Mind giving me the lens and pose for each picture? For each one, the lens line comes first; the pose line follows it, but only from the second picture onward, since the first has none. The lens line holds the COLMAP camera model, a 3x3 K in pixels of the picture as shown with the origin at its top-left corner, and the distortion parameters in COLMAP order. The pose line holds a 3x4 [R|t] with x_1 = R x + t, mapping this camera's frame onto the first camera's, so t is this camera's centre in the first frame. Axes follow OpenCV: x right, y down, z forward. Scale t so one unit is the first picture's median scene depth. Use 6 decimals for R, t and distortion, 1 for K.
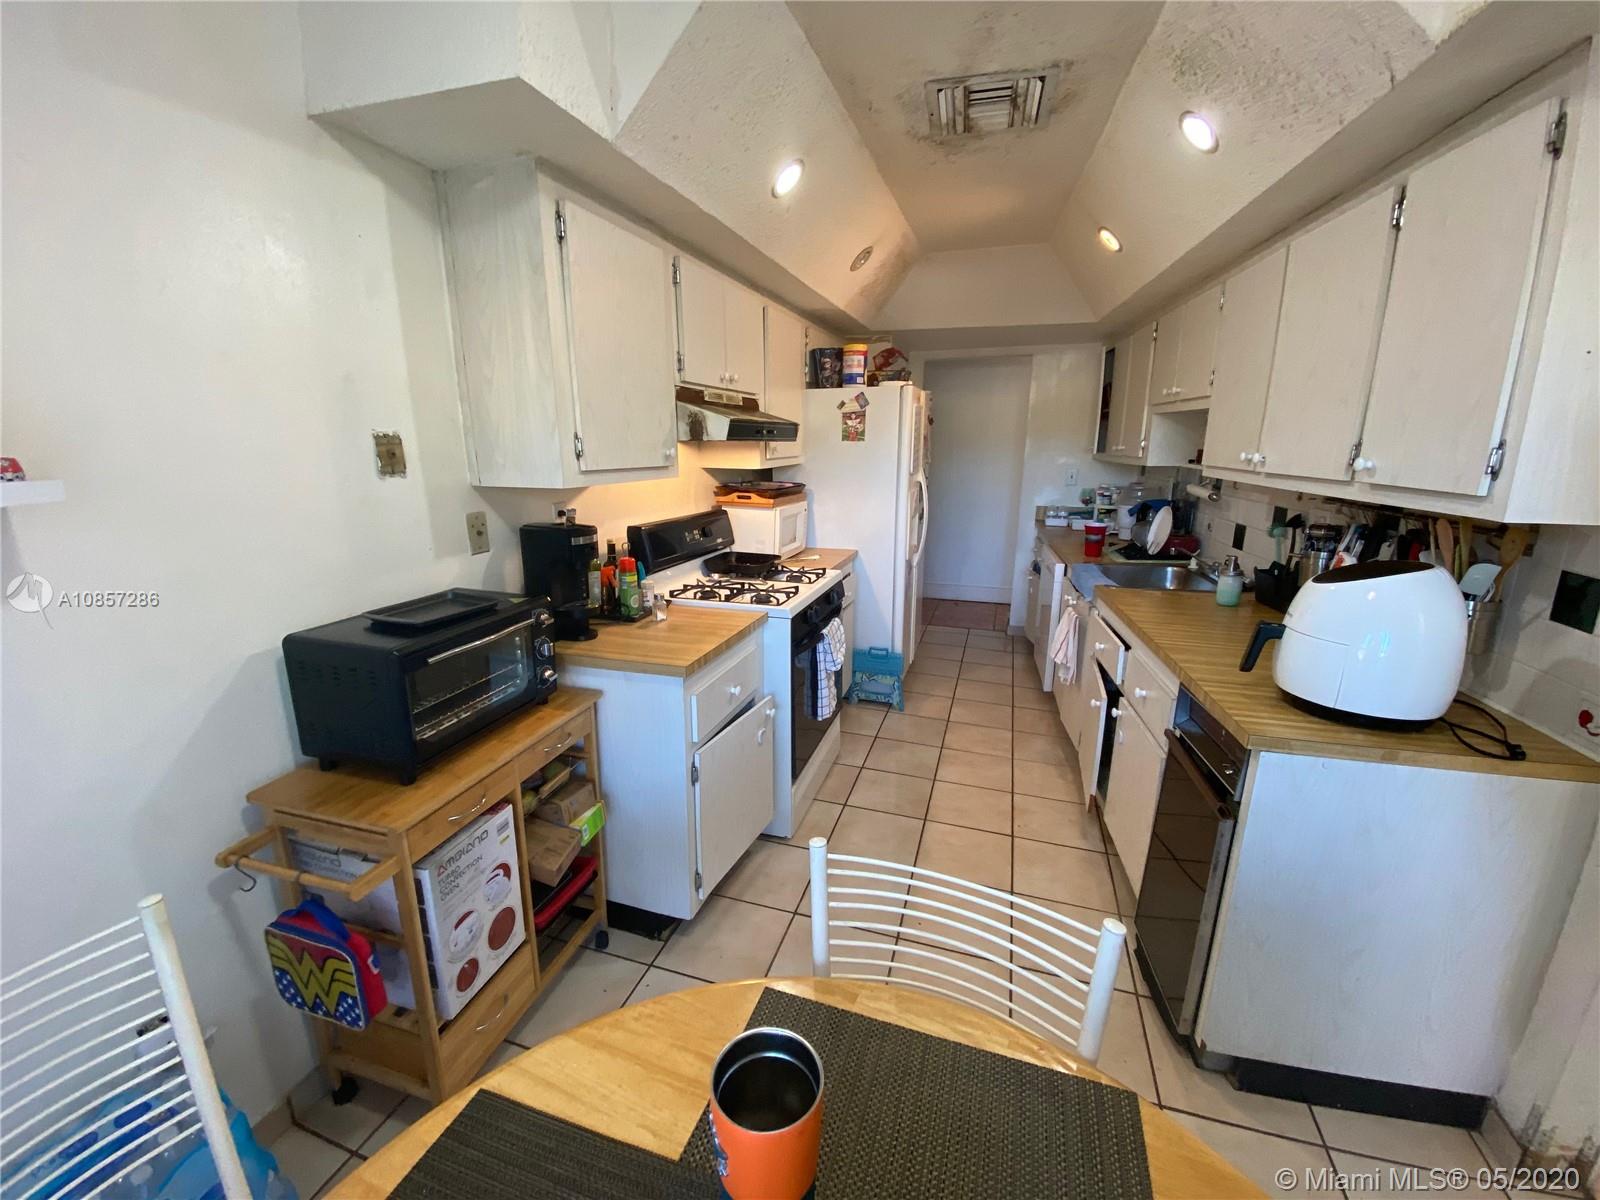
lens RADIAL K [[637.7, 0, 799.1], [0, 637.7, 592.5], [0, 0, 1]] dist [-0.033477, -0.000225]
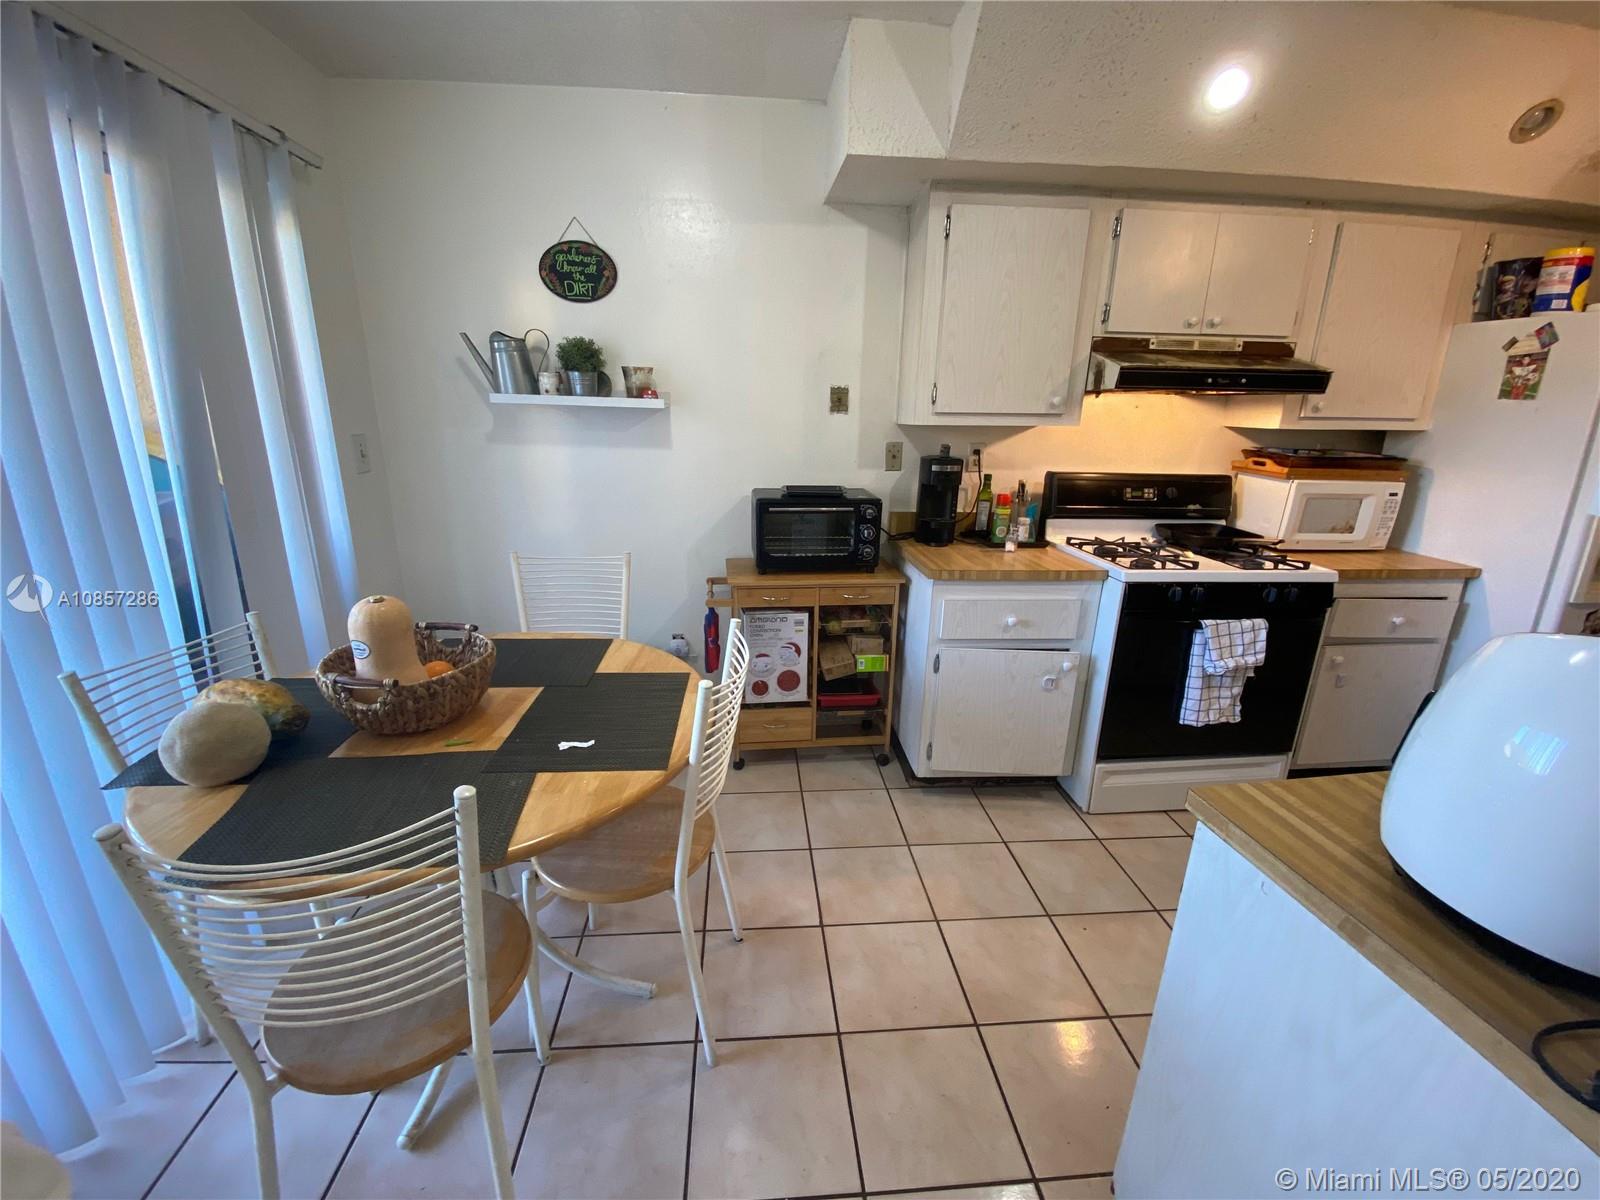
lens RADIAL K [[652.2, 0, 800.0], [0, 652.2, 600.0], [0, 0, 1]] dist [0.001527, -0.019116]
pose [[0.379600, 0.257772, -0.888514, 0.789779], [-0.217259, 0.958380, 0.185222, -0.006794], [0.899279, 0.122728, 0.419804, 0.194936]]
